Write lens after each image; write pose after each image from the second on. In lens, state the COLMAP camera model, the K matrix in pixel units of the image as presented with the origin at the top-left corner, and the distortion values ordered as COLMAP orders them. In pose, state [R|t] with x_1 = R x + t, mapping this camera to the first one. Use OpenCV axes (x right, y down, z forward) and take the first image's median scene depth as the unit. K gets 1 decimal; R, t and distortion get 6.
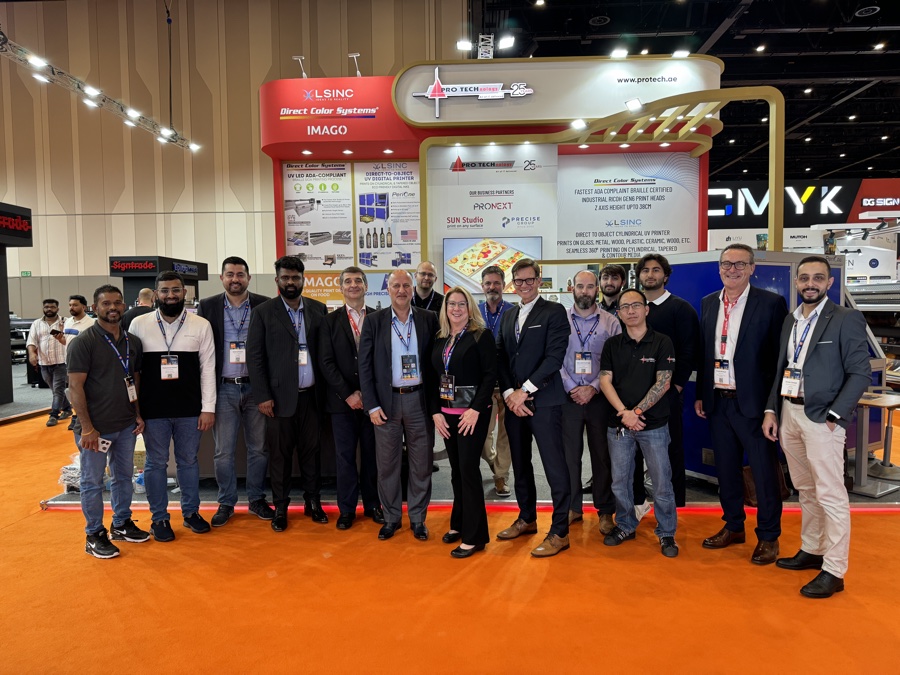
lens RADIAL K [[638.0, 0, 450.0], [0, 638.0, 337.5], [0, 0, 1]] dist [0.199671, -0.424069]
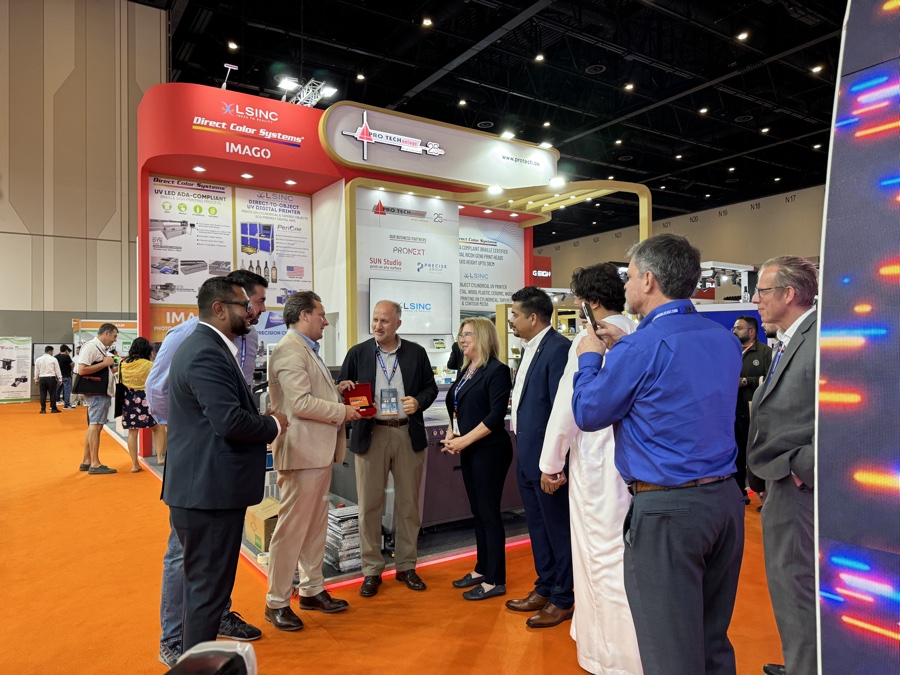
lens RADIAL K [[638.0, 0, 450.0], [0, 638.0, 337.5], [0, 0, 1]] dist [0.199671, -0.424069]
pose [[0.809809, 0.014019, 0.586526, -0.439316], [0.031851, 0.997190, -0.067810, 0.008234], [-0.585829, 0.073594, 0.807087, 0.114793]]
